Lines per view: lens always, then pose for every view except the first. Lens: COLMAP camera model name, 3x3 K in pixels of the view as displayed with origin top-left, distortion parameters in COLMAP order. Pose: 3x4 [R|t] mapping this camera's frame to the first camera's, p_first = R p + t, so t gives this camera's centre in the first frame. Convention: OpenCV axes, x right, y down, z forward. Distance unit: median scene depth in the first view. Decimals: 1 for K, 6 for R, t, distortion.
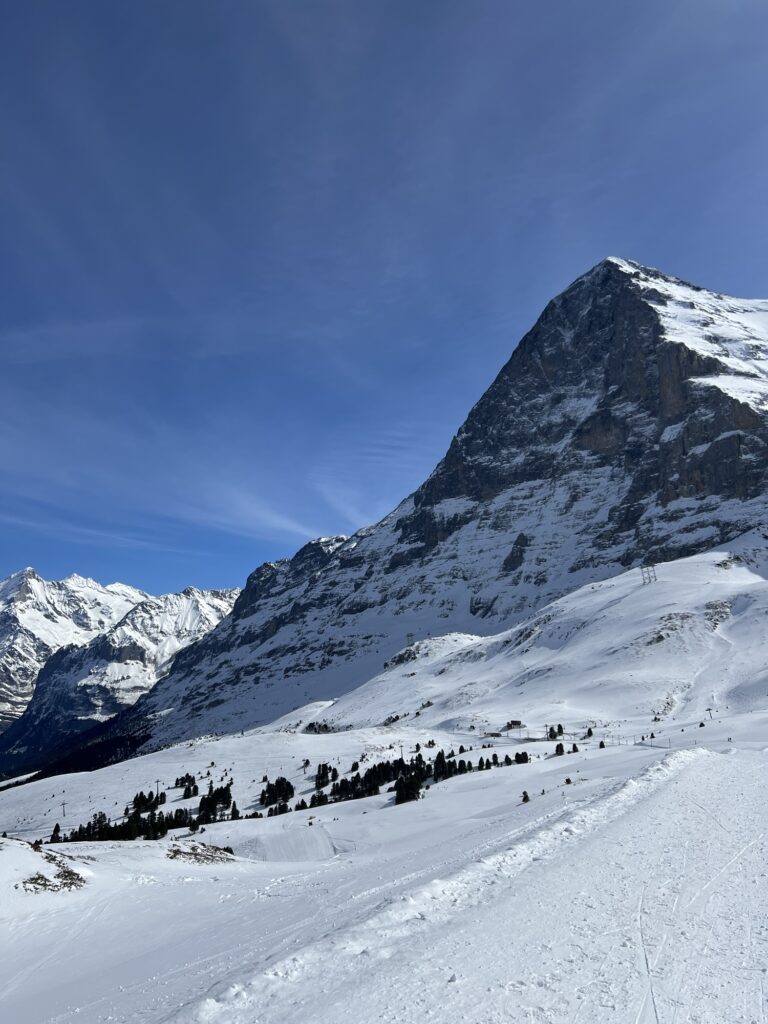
lens RADIAL K [[842.3, 0, 380.6], [0, 842.3, 513.4], [0, 0, 1]] dist [0.264988, -0.557788]
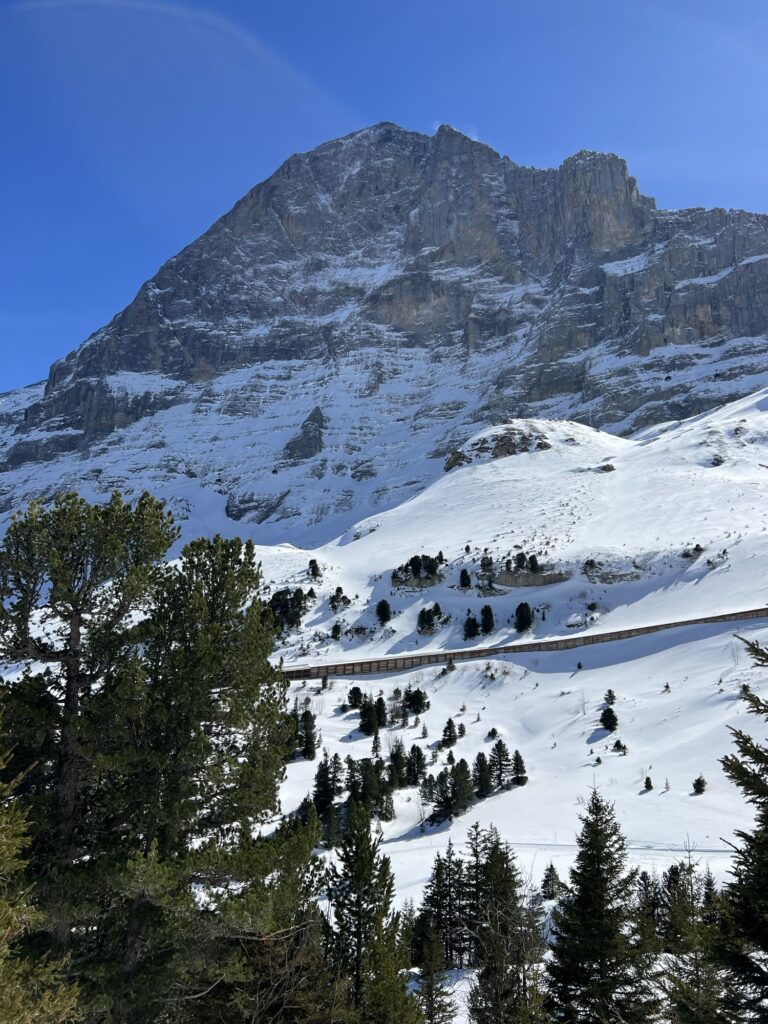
lens RADIAL K [[814.2, 0, 401.0], [0, 814.2, 520.1], [0, 0, 1]] dist [0.126268, -0.283030]
pose [[0.806153, 0.146057, 0.573397, -0.111474], [-0.130877, 0.989068, -0.067935, 0.126301], [-0.577051, -0.020279, 0.816456, 0.405027]]
